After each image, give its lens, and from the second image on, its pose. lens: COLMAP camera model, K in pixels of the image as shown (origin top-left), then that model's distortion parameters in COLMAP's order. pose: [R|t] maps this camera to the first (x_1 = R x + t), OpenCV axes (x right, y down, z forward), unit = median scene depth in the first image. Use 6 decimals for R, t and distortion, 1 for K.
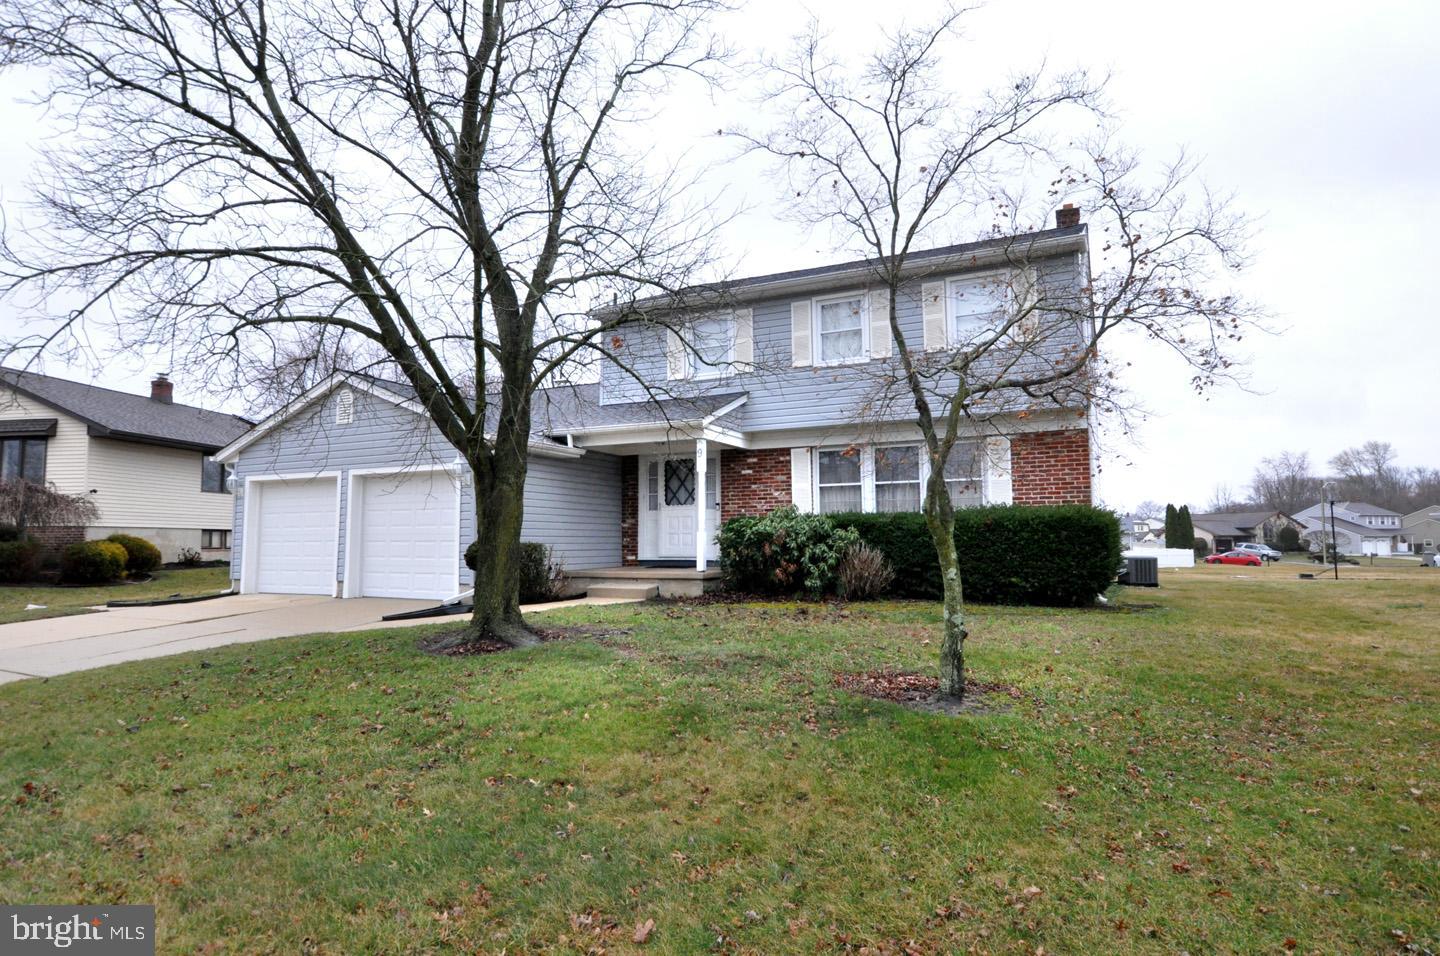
lens RADIAL K [[821.3, 0, 719.9], [0, 821.3, 475.6], [0, 0, 1]] dist [-0.009032, -0.001231]
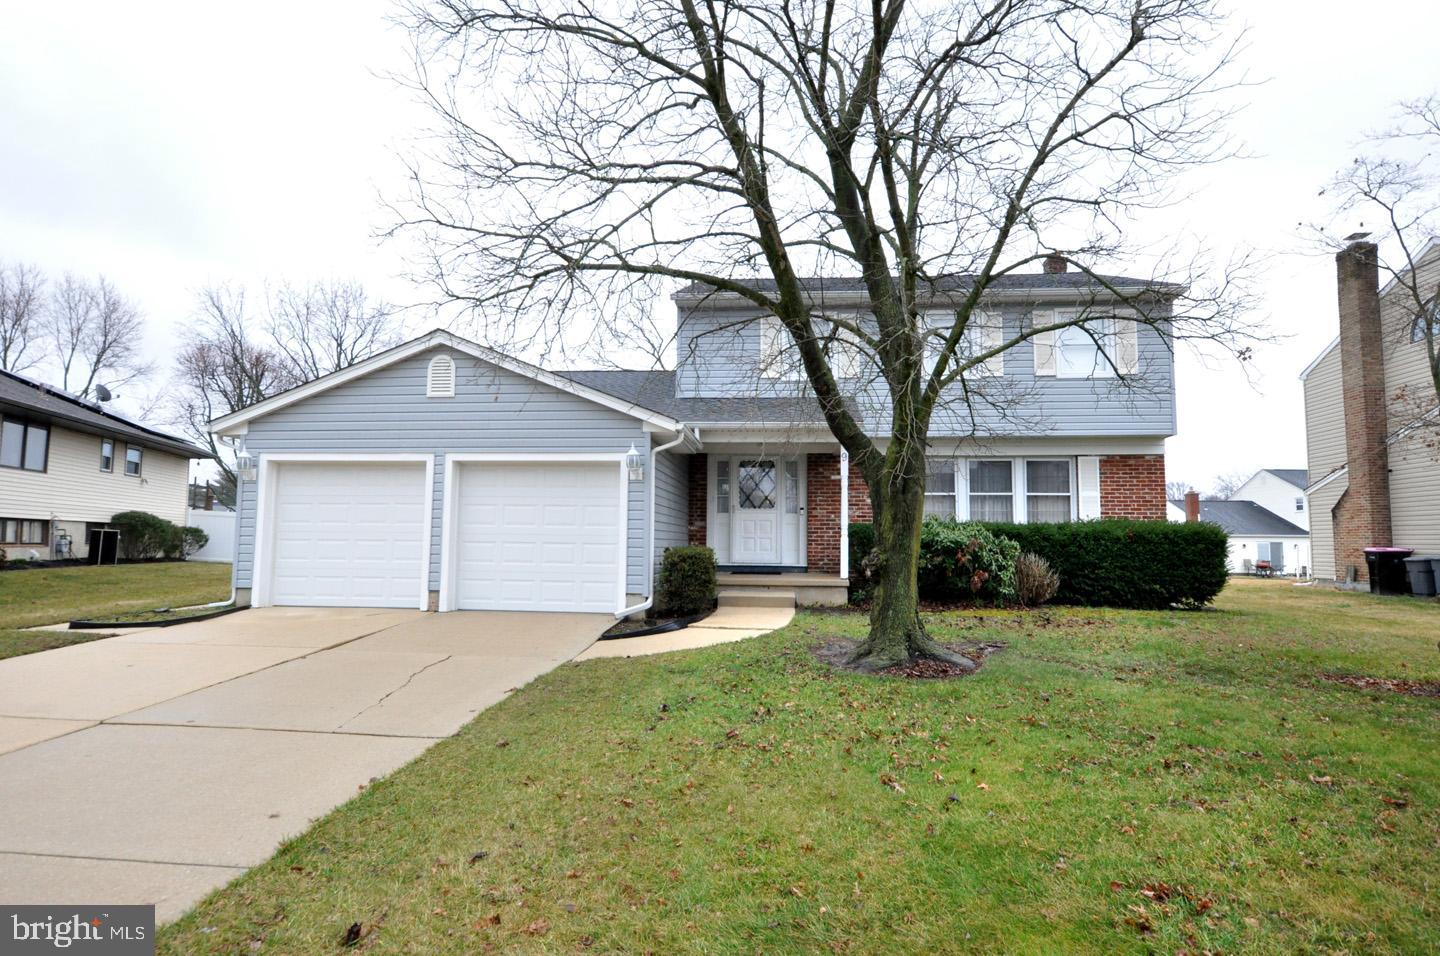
lens RADIAL K [[813.3, 0, 716.1], [0, 813.3, 480.3], [0, 0, 1]] dist [-0.018680, -0.000481]
pose [[0.932371, 0.043099, 0.358925, -0.581438], [-0.044369, 0.999004, -0.004703, 0.013136], [-0.358770, -0.011541, 0.933354, 0.179385]]
